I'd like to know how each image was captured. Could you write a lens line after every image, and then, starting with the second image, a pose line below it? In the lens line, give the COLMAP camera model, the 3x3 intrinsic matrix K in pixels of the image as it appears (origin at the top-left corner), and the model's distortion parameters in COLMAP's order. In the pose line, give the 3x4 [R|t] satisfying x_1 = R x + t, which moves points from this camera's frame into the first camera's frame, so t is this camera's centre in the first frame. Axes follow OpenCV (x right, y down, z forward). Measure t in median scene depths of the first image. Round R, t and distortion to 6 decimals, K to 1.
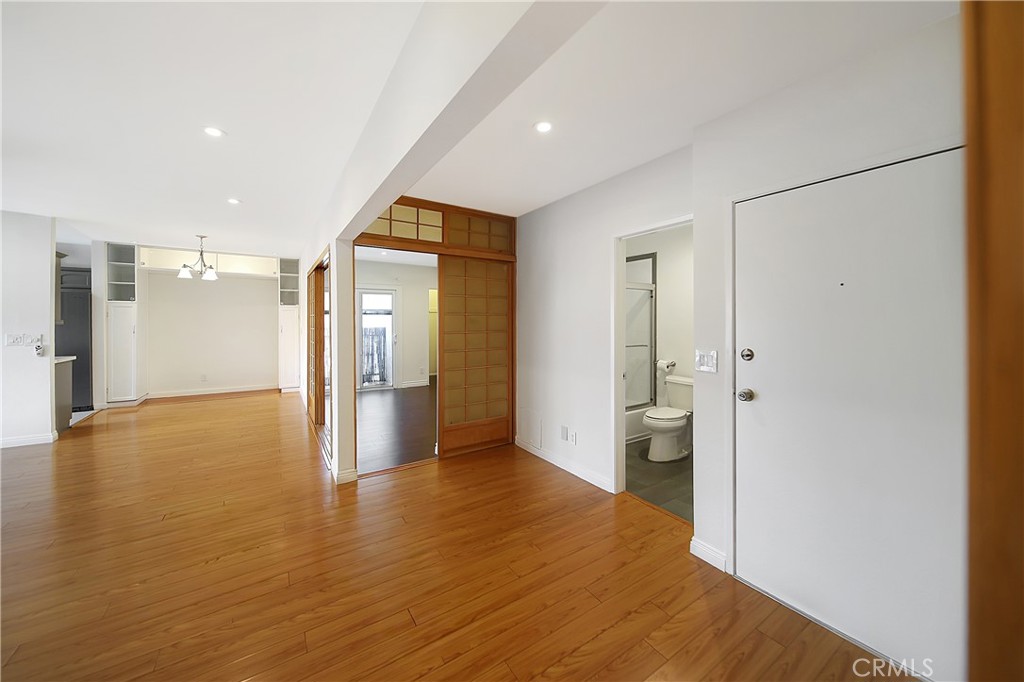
lens RADIAL K [[366.8, 0, 508.5], [0, 366.8, 318.6], [0, 0, 1]] dist [0.002421, -0.000026]
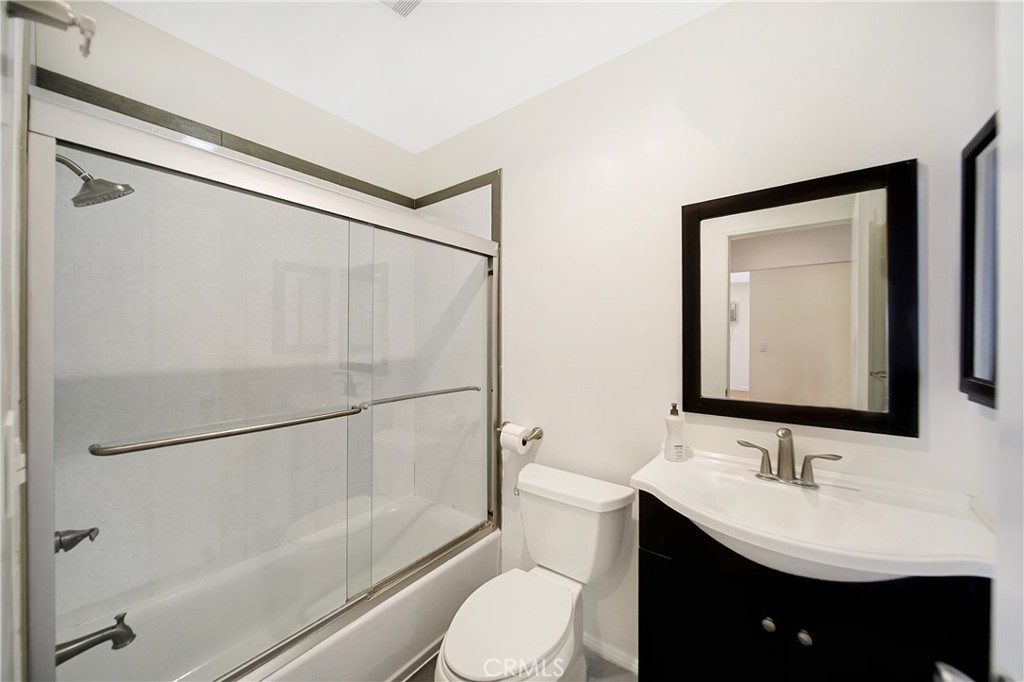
lens RADIAL K [[366.8, 0, 507.6], [0, 366.8, 341.4], [0, 0, 1]] dist [0.002421, -0.000026]
pose [[0.939217, -0.004111, 0.343299, 0.263857], [0.001824, 0.999974, 0.006985, 0.018041], [-0.343319, -0.005934, 0.939200, 0.596784]]
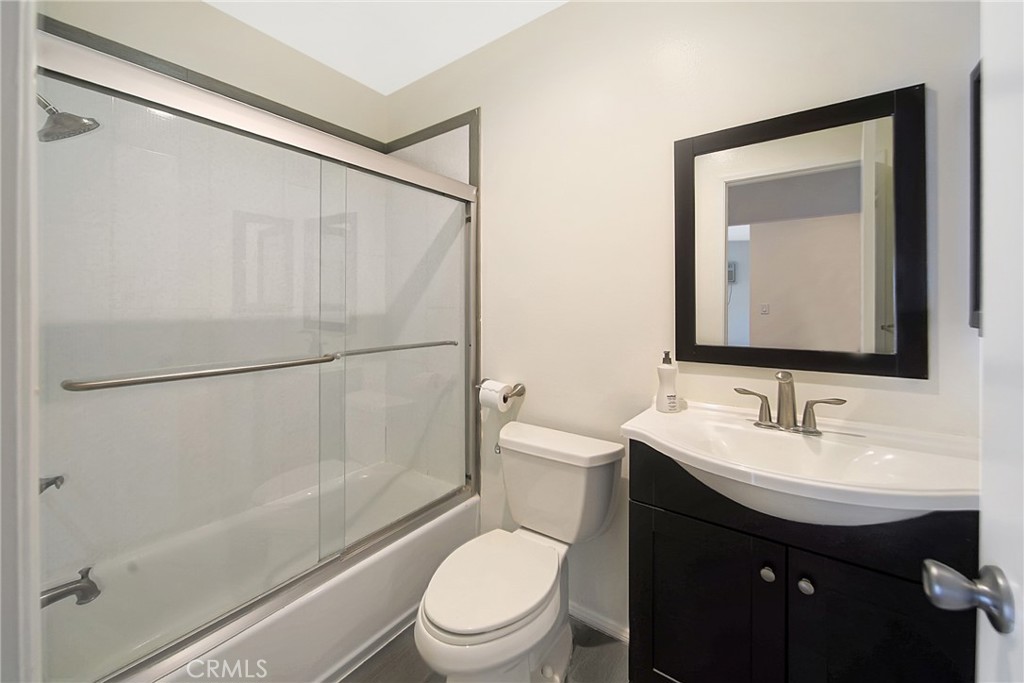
lens RADIAL K [[401.3, 0, 478.1], [0, 401.3, 305.8], [0, 0, 1]] dist [0.004334, -0.001057]
pose [[0.943152, -0.004286, 0.332335, 0.256813], [0.002552, 0.999981, 0.005655, 0.032552], [-0.332353, -0.004485, 0.943144, 0.590075]]
